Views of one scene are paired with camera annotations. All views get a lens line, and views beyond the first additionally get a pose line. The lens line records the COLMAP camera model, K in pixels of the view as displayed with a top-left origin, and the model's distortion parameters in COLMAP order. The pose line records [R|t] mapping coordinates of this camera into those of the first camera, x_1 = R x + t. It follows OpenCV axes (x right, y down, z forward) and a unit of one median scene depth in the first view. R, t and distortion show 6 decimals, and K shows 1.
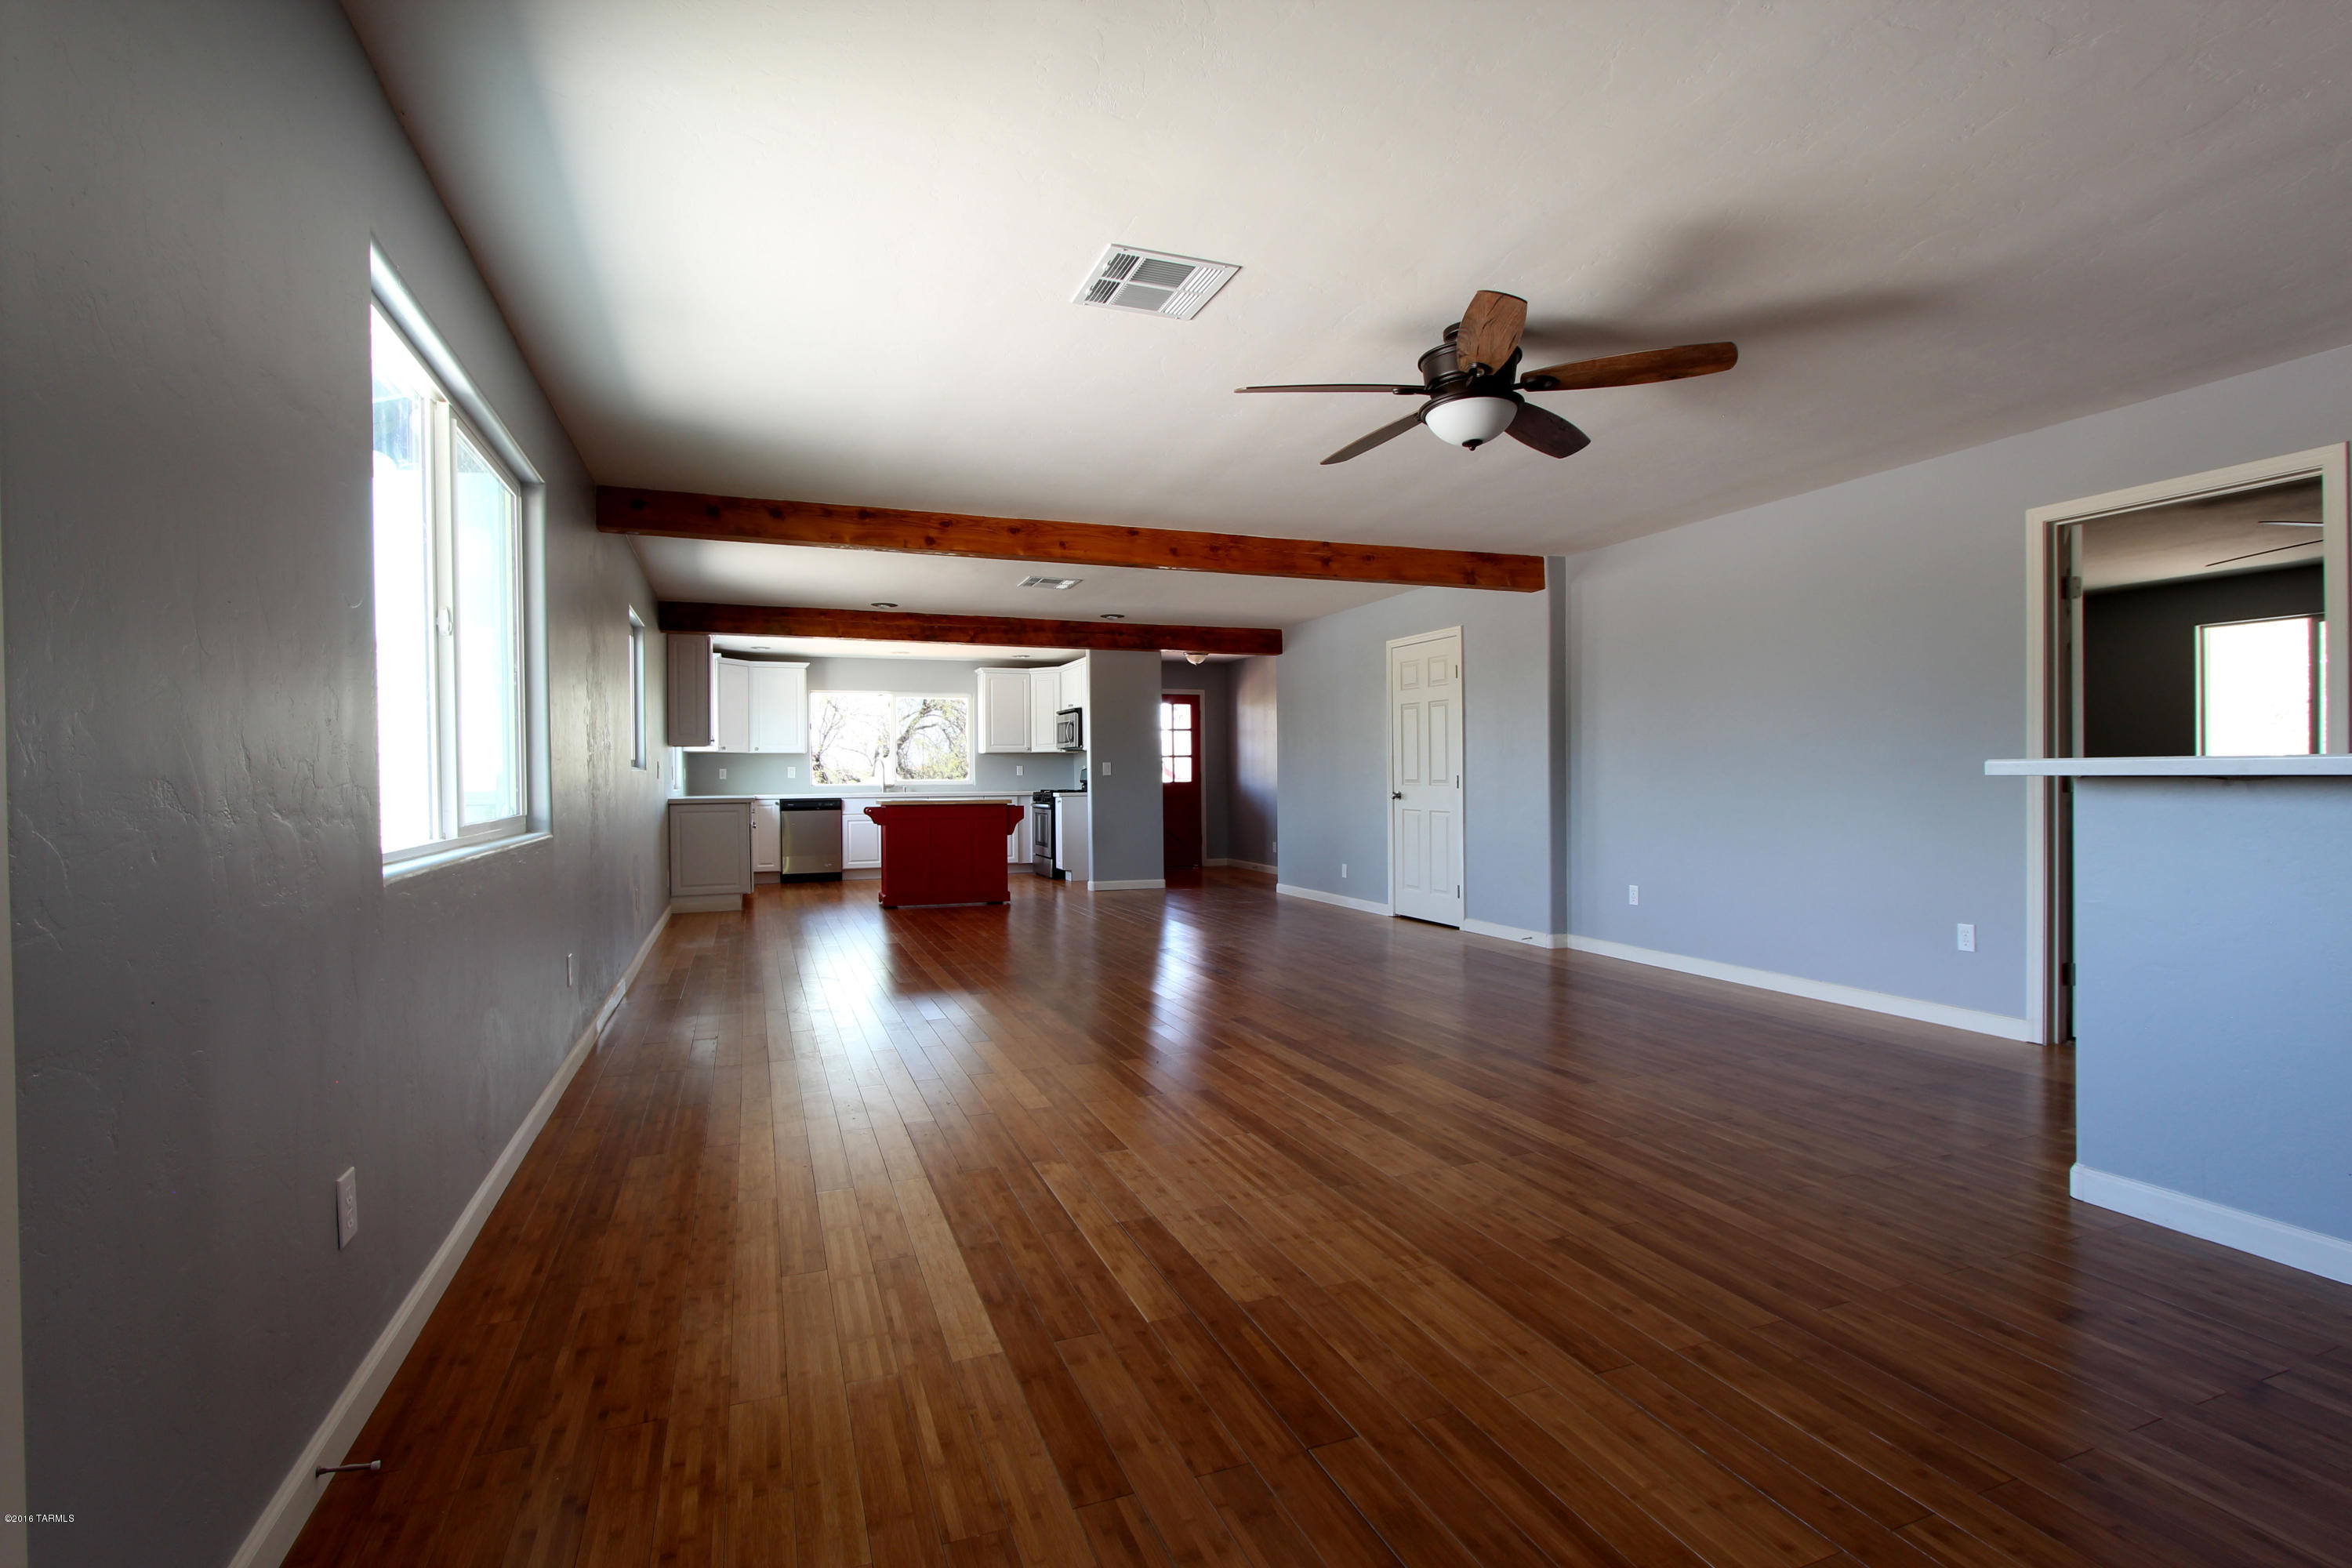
lens RADIAL K [[1086.9, 0, 1193.9], [0, 1086.9, 774.6], [0, 0, 1]] dist [-0.020799, 0.003163]
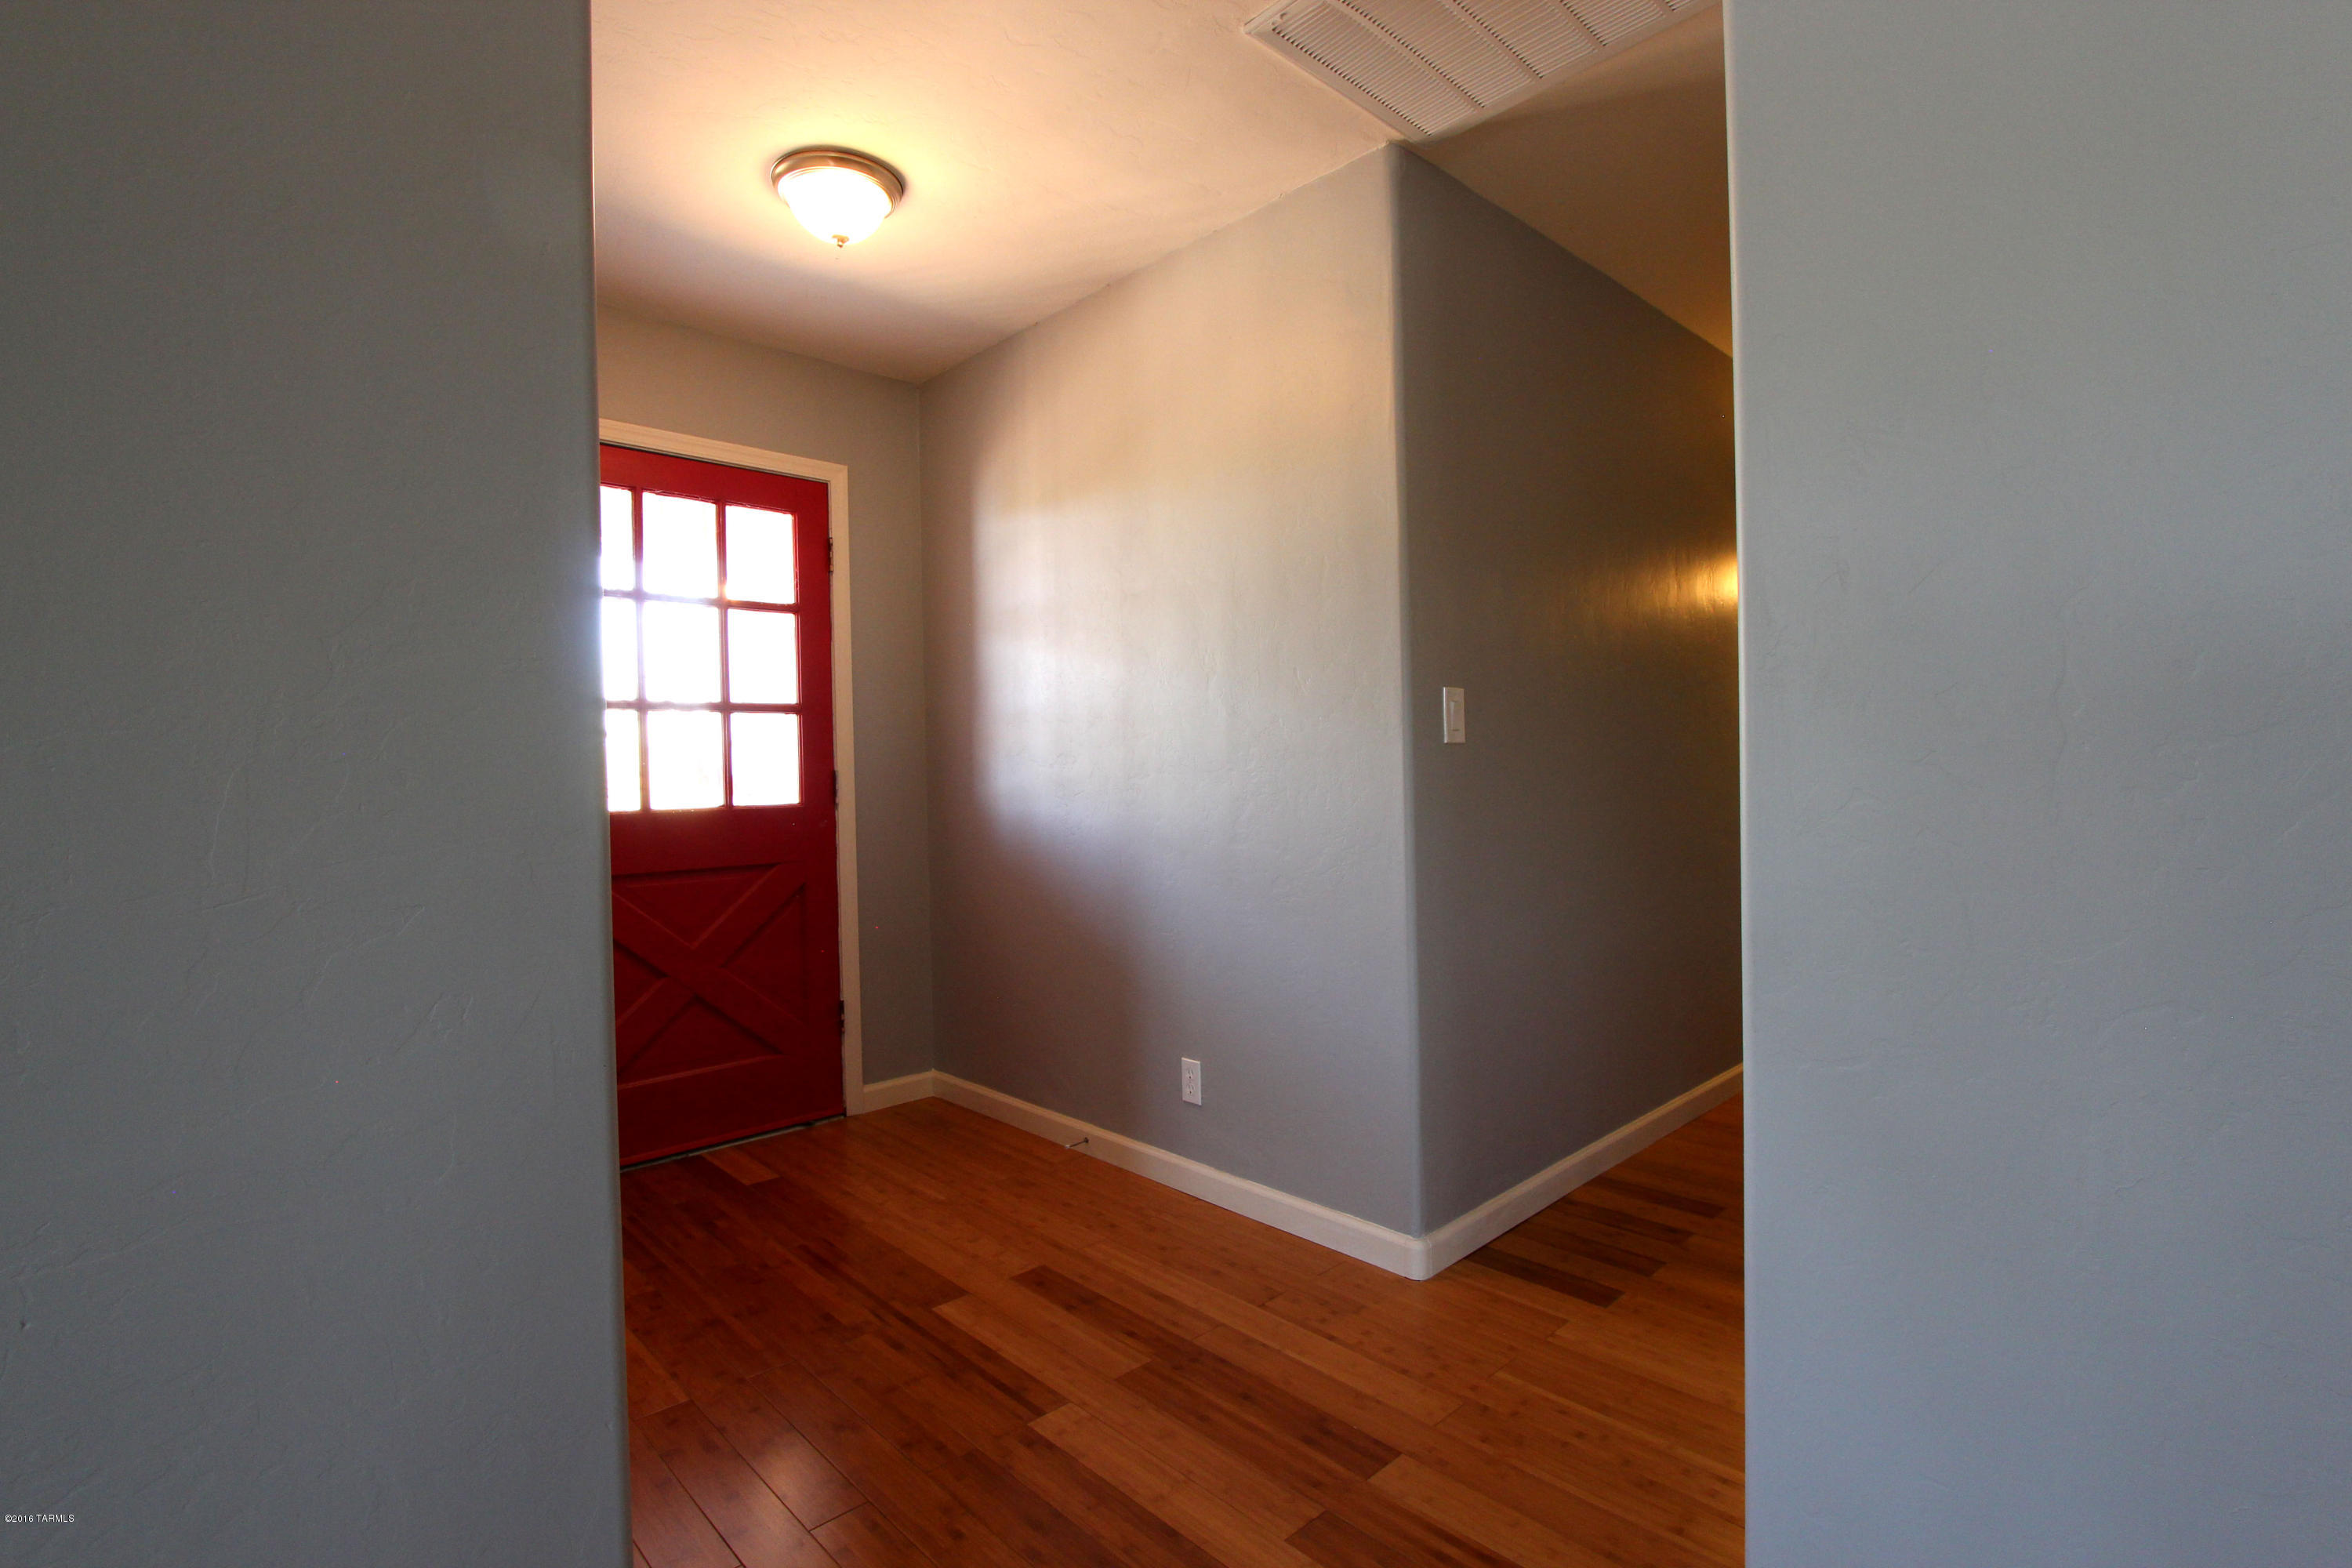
lens RADIAL K [[1086.9, 0, 1187.5], [0, 1086.9, 788.2], [0, 0, 1]] dist [-0.020799, 0.003163]
pose [[0.928636, -0.011706, 0.370806, -0.047631], [0.011752, 0.999929, 0.002136, 0.010960], [-0.370805, 0.002374, 0.928708, 2.751790]]
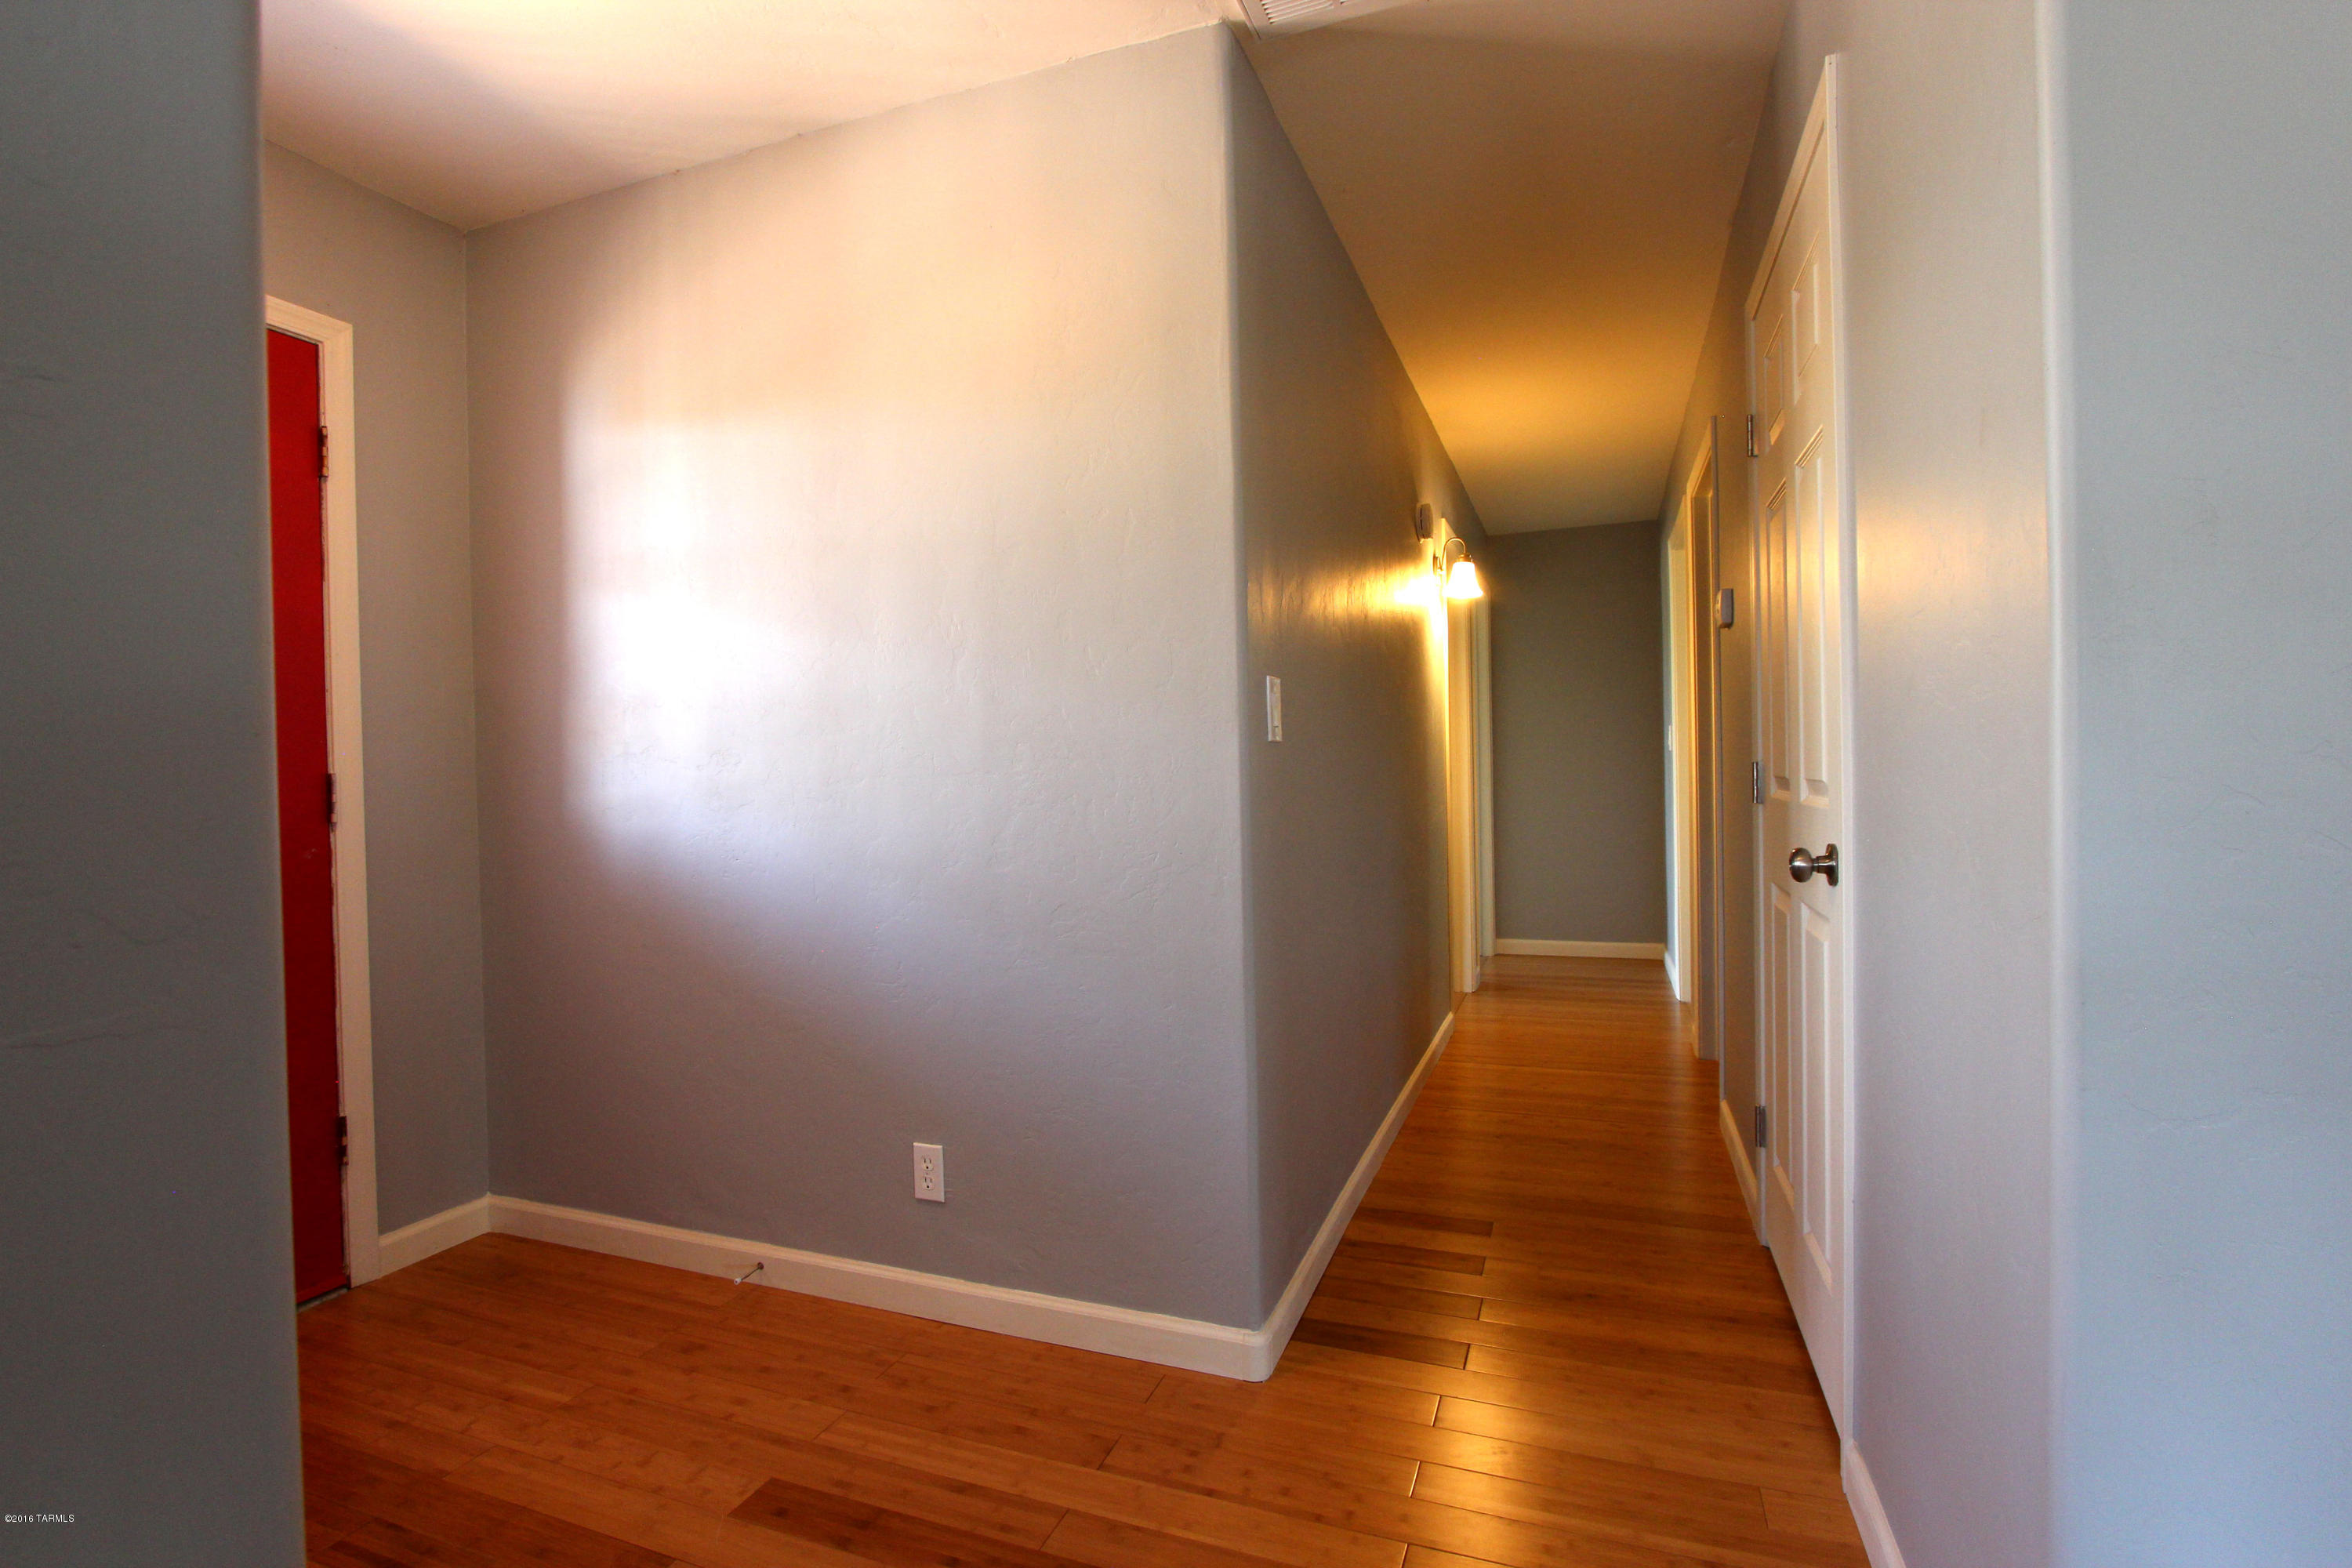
lens RADIAL K [[1086.9, 0, 1188.2], [0, 1086.9, 787.1], [0, 0, 1]] dist [-0.020799, 0.003163]
pose [[0.681979, -0.010458, 0.731297, -0.103770], [0.016535, 0.999863, -0.001122, 0.010586], [-0.731185, 0.012857, 0.682058, 2.968604]]
